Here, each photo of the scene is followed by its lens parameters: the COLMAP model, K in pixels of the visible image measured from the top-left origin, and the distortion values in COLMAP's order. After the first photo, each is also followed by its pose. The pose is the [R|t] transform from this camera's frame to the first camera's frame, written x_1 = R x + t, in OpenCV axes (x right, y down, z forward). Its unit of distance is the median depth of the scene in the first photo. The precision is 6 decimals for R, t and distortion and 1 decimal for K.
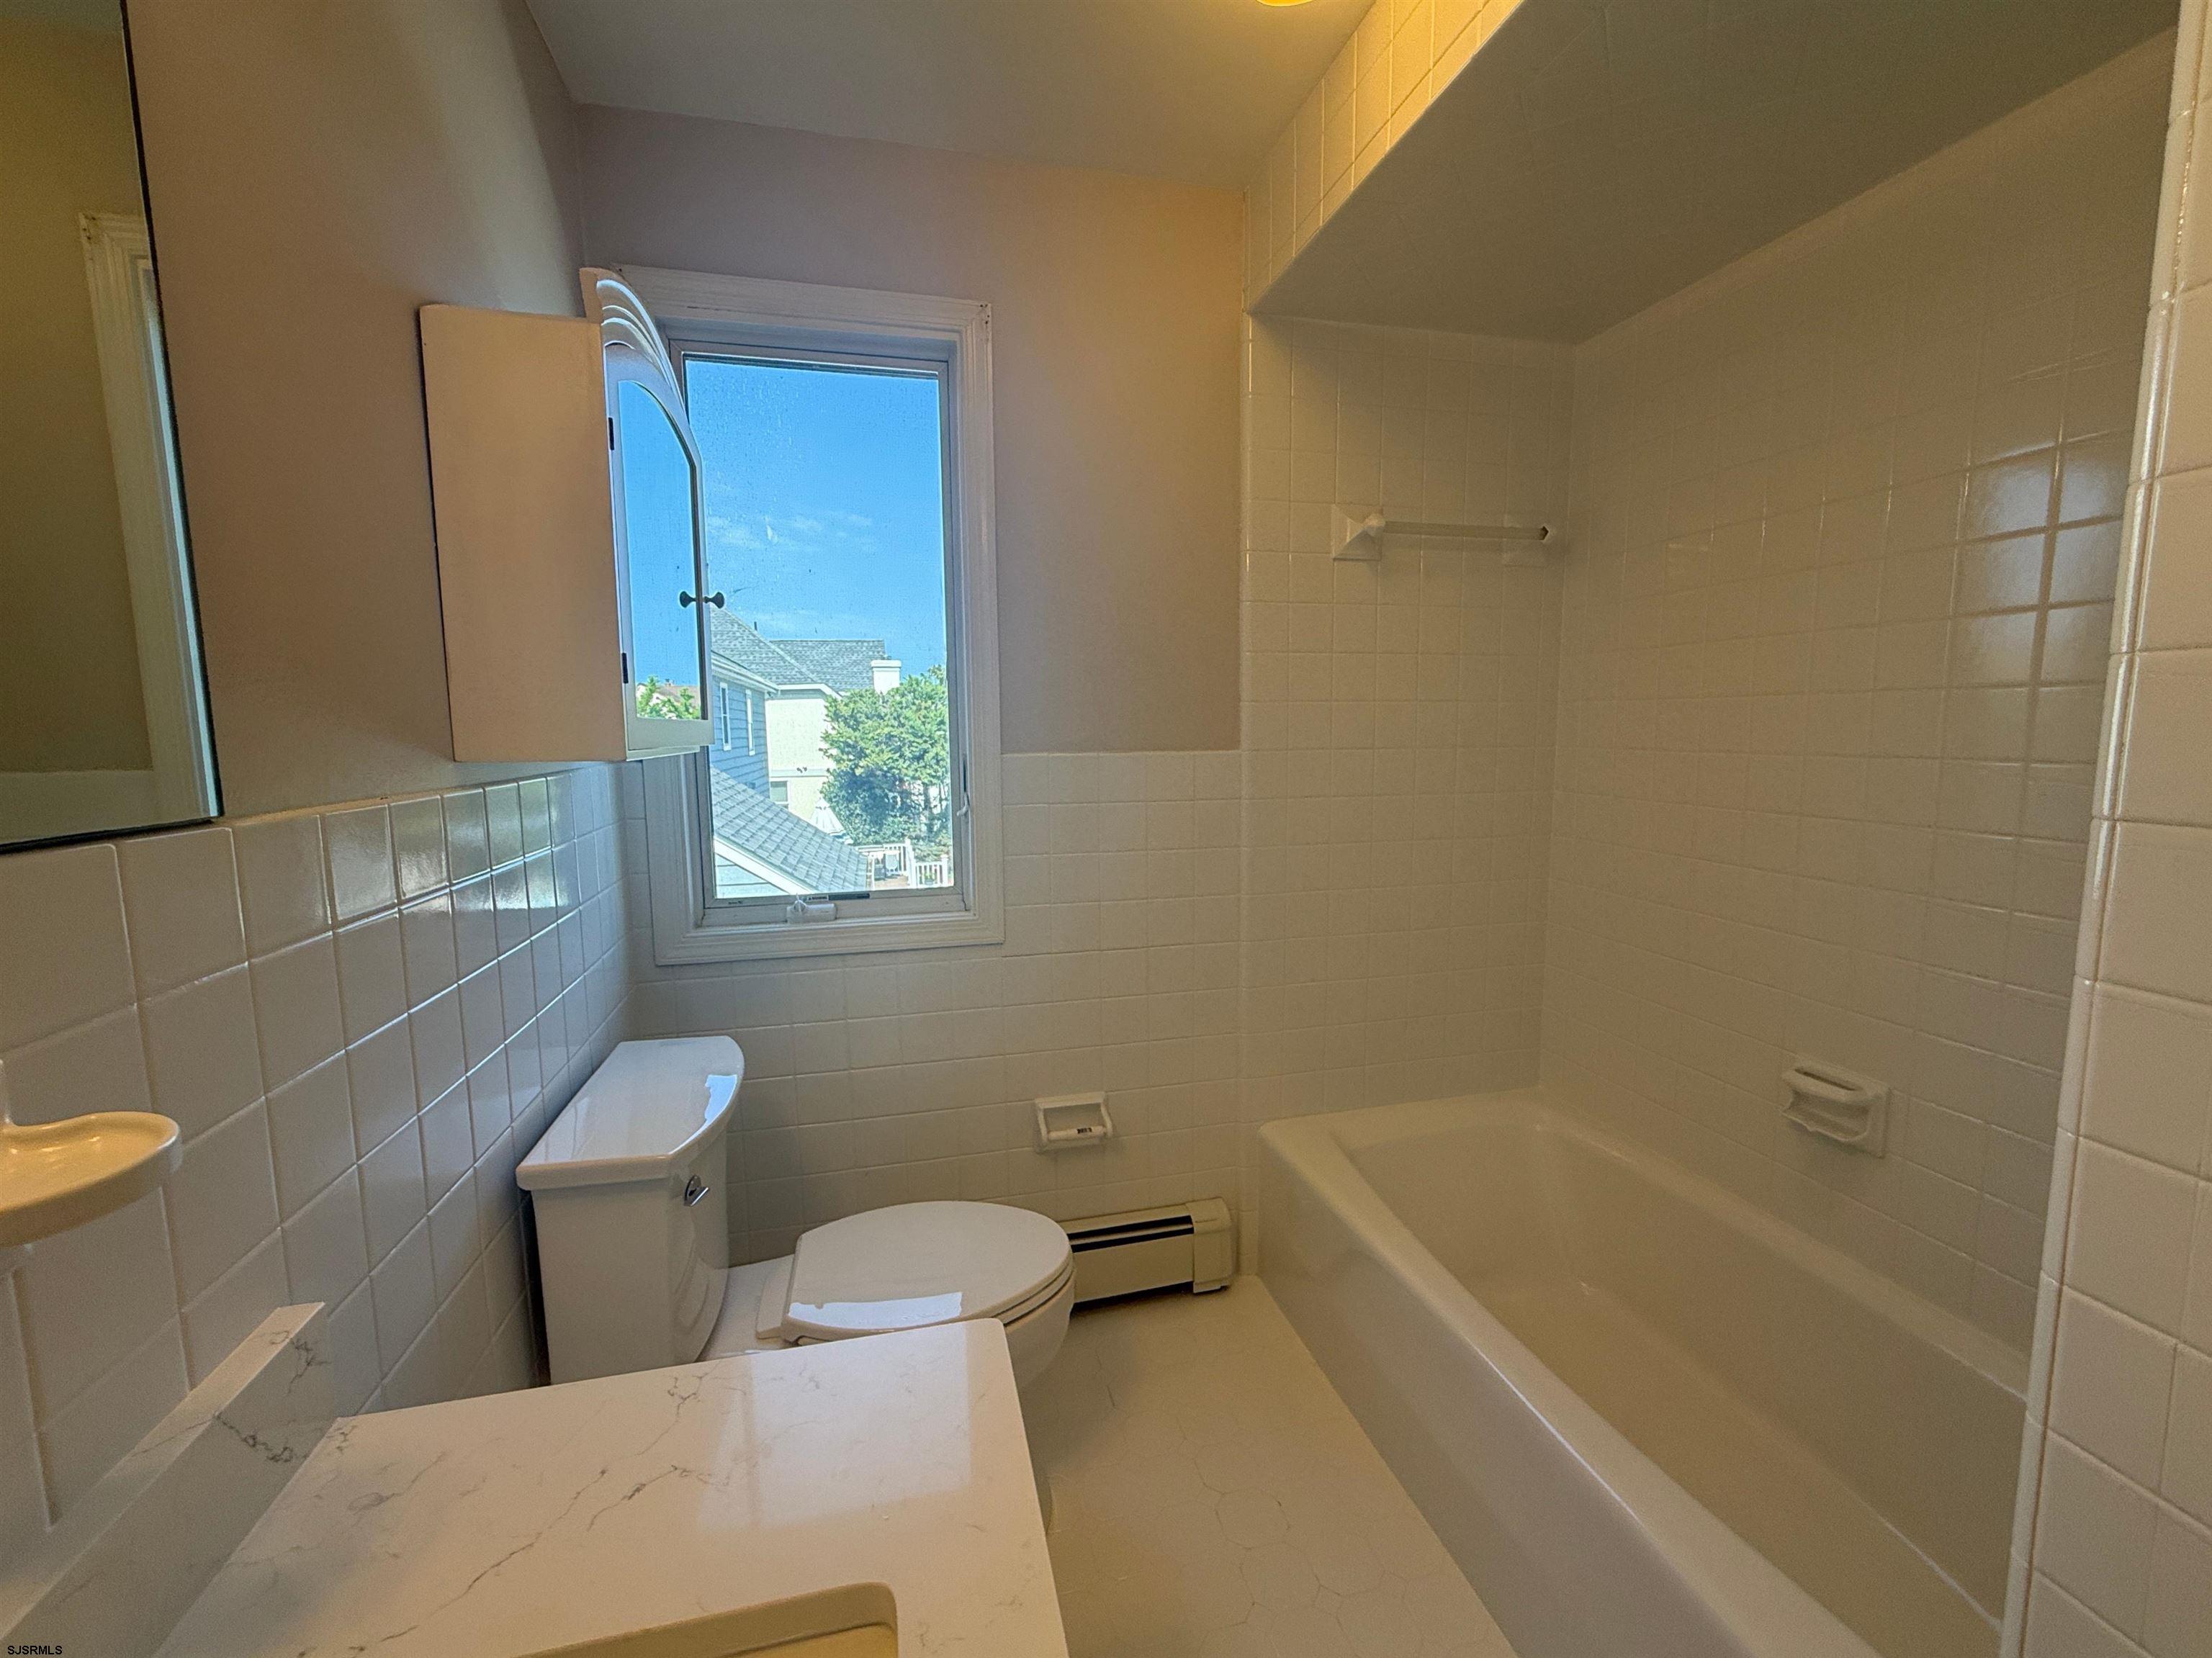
lens RADIAL K [[886.1, 0, 1092.3], [0, 886.1, 824.6], [0, 0, 1]] dist [-0.001826, -0.000207]
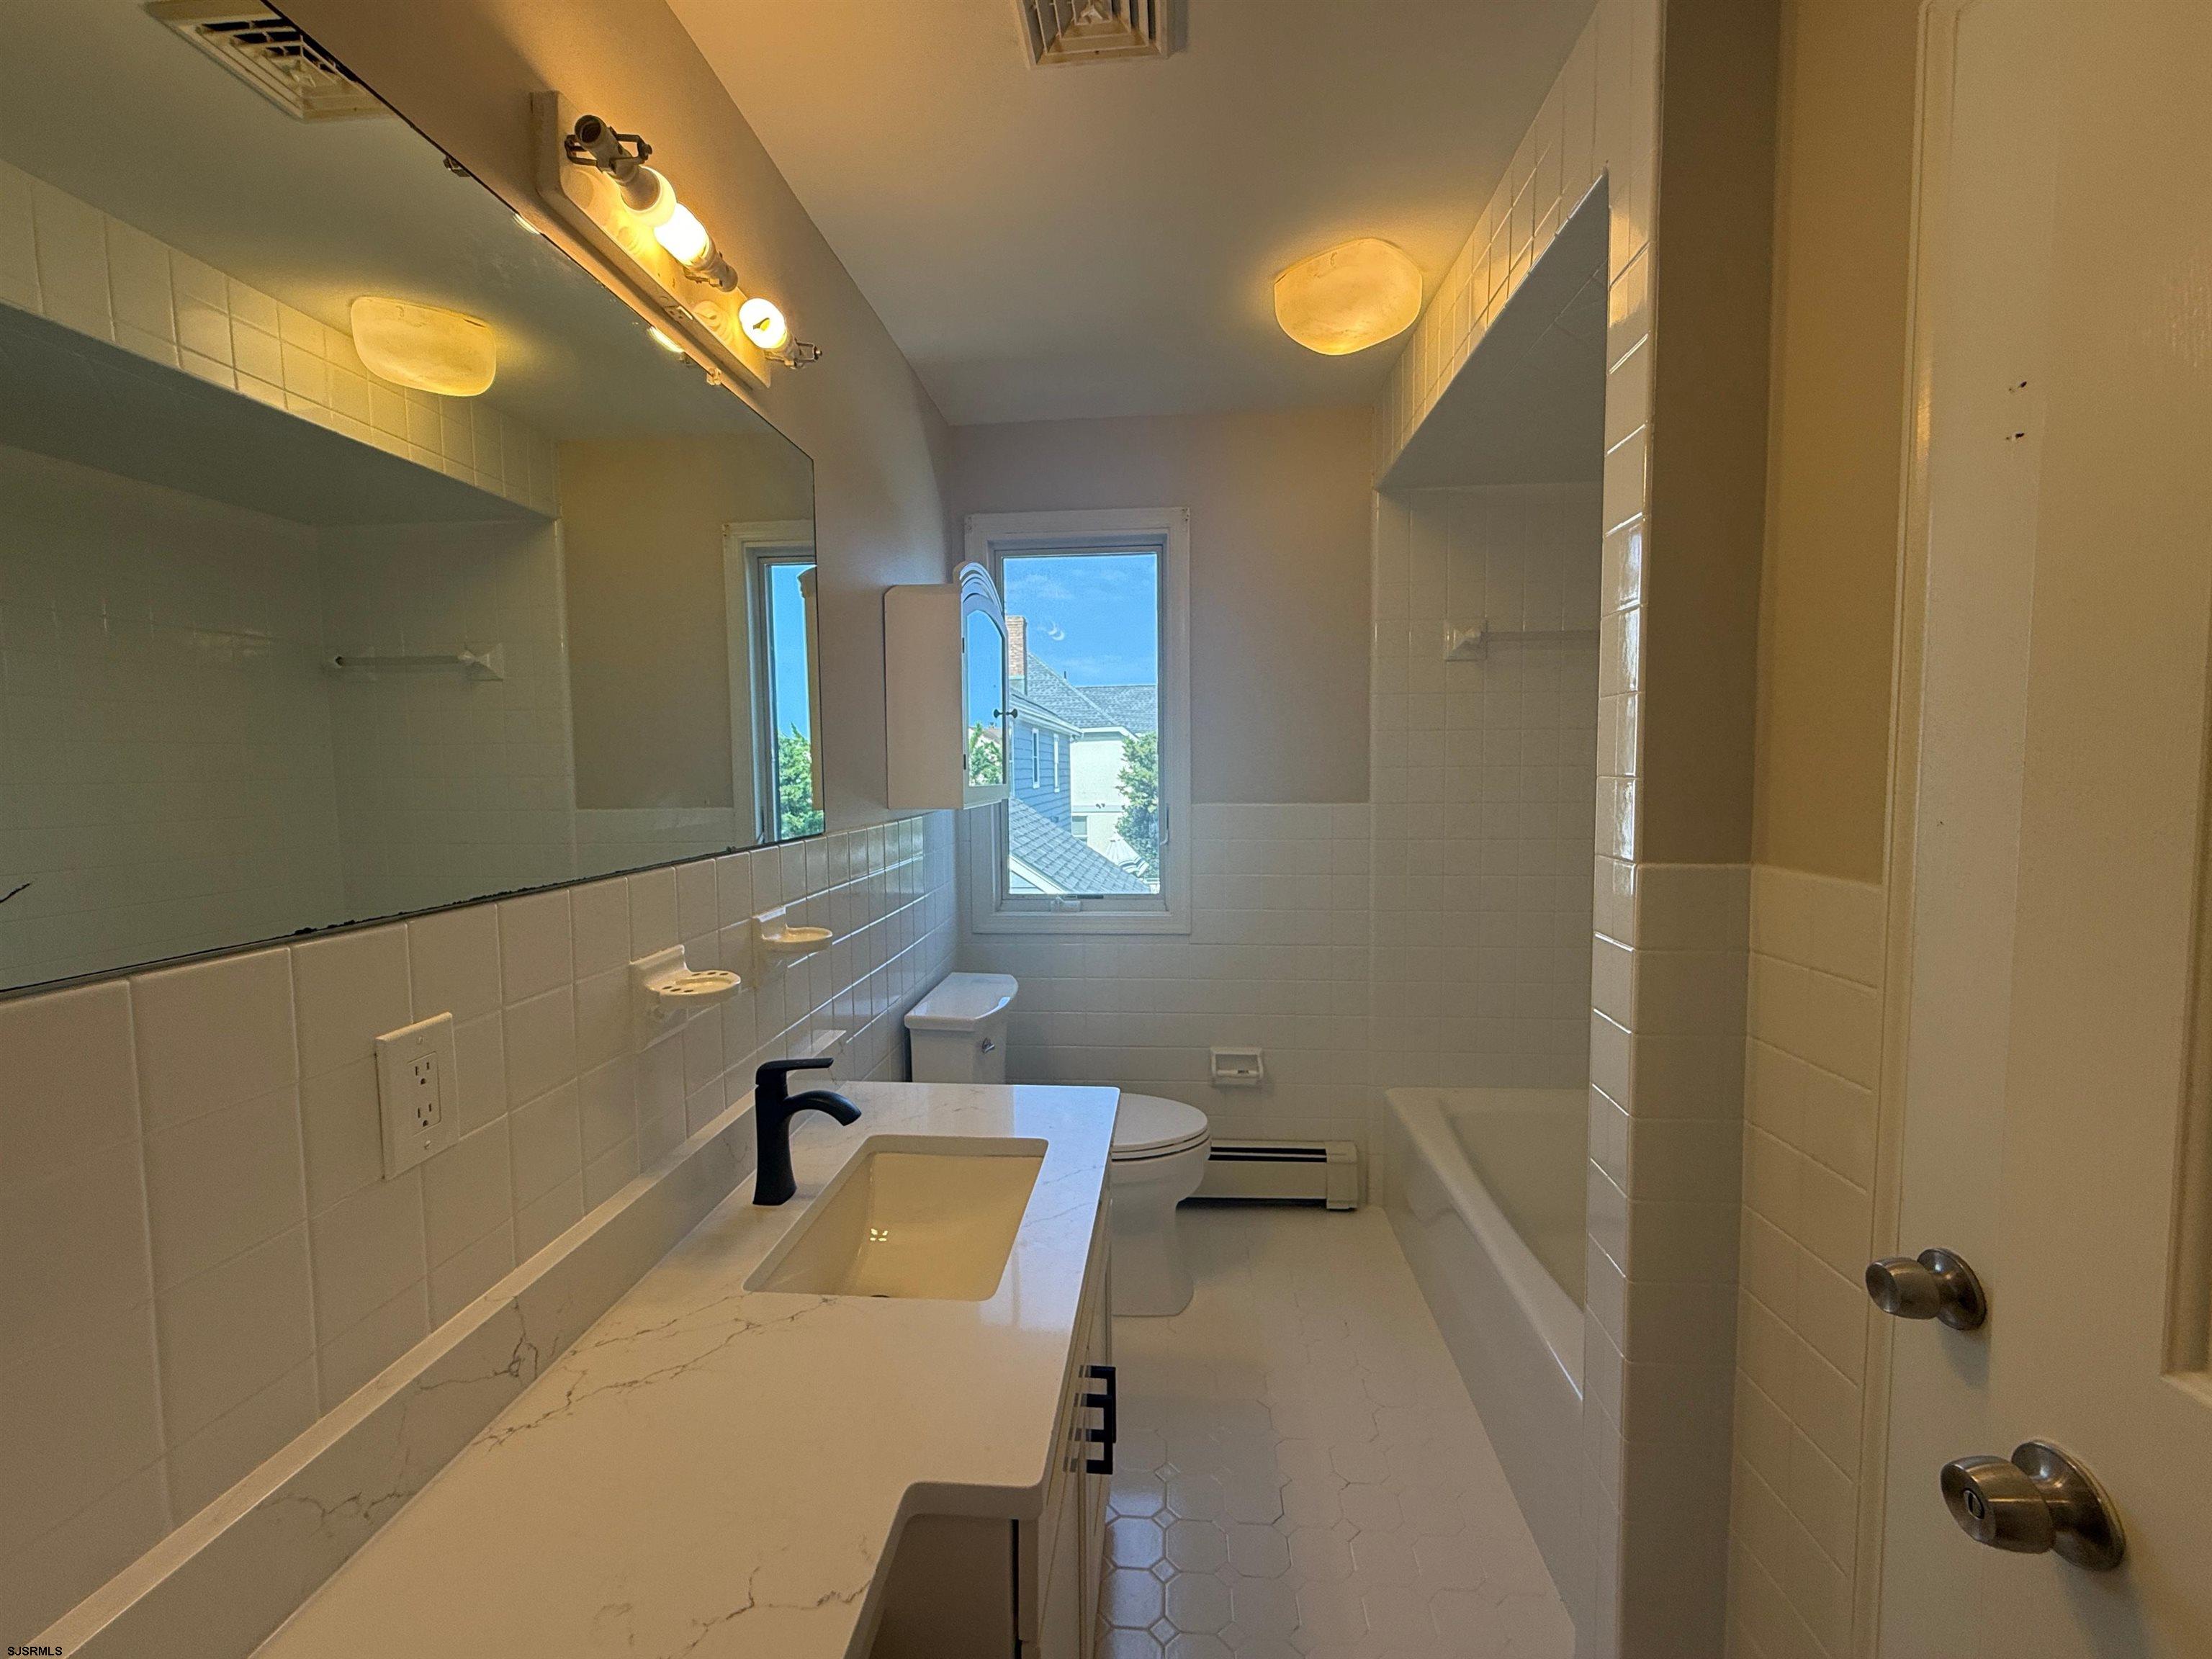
lens RADIAL K [[886.2, 0, 1092.3], [0, 886.2, 825.1], [0, 0, 1]] dist [-0.001826, -0.000207]
pose [[0.946234, 0.021629, -0.322759, 0.198797], [-0.035072, 0.998740, -0.035893, 0.012549], [0.321576, 0.045283, 0.945800, -0.401249]]
